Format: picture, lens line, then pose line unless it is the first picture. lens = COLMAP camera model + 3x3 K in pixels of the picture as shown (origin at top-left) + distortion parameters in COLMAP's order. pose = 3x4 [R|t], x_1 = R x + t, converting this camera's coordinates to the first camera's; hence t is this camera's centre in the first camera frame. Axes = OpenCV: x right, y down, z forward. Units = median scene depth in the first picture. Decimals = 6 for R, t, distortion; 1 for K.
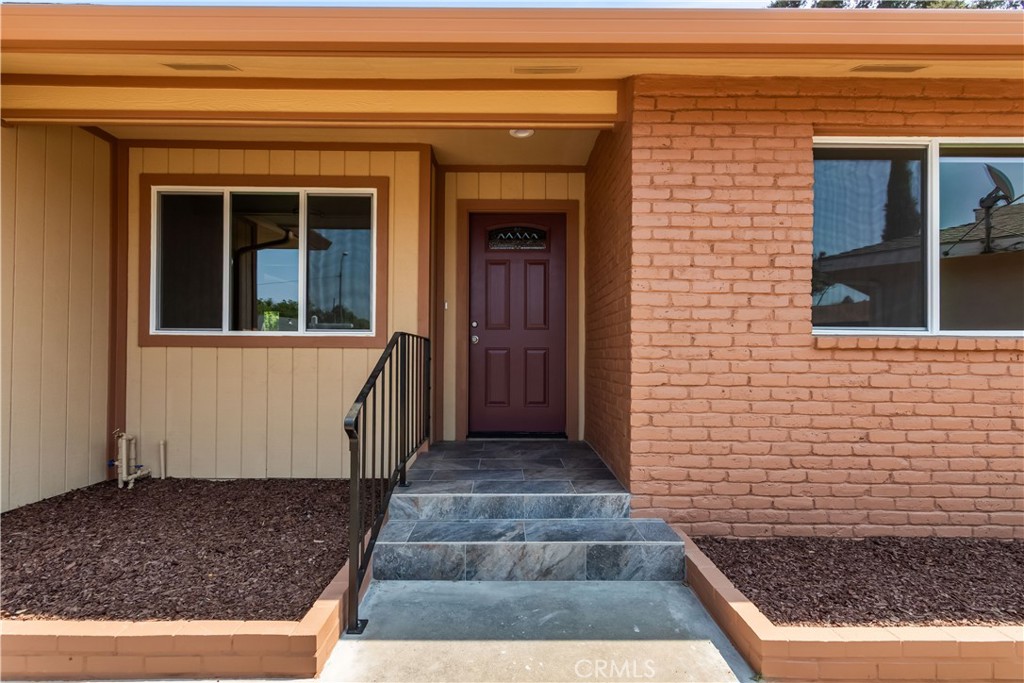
lens RADIAL K [[496.4, 0, 511.7], [0, 496.4, 346.0], [0, 0, 1]] dist [0.012436, -0.000101]
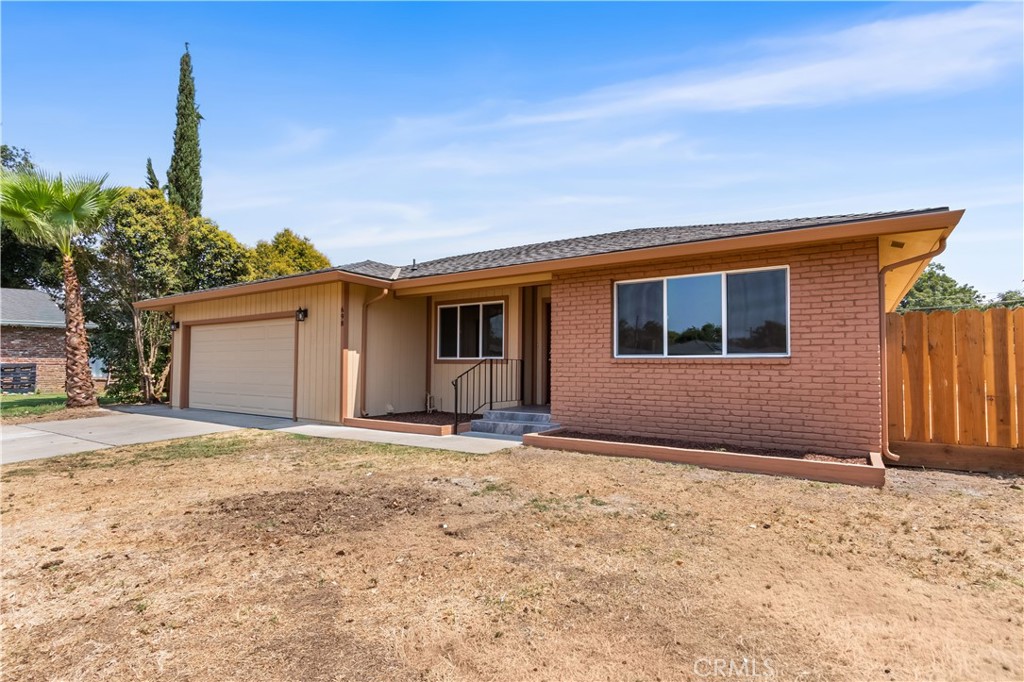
lens RADIAL K [[496.4, 0, 513.4], [0, 496.4, 342.9], [0, 0, 1]] dist [0.012436, -0.000101]
pose [[0.830546, -0.027318, -0.556279, 1.649094], [0.005068, 0.999126, -0.041498, 0.003645], [0.556927, 0.031646, 0.829959, -1.491221]]
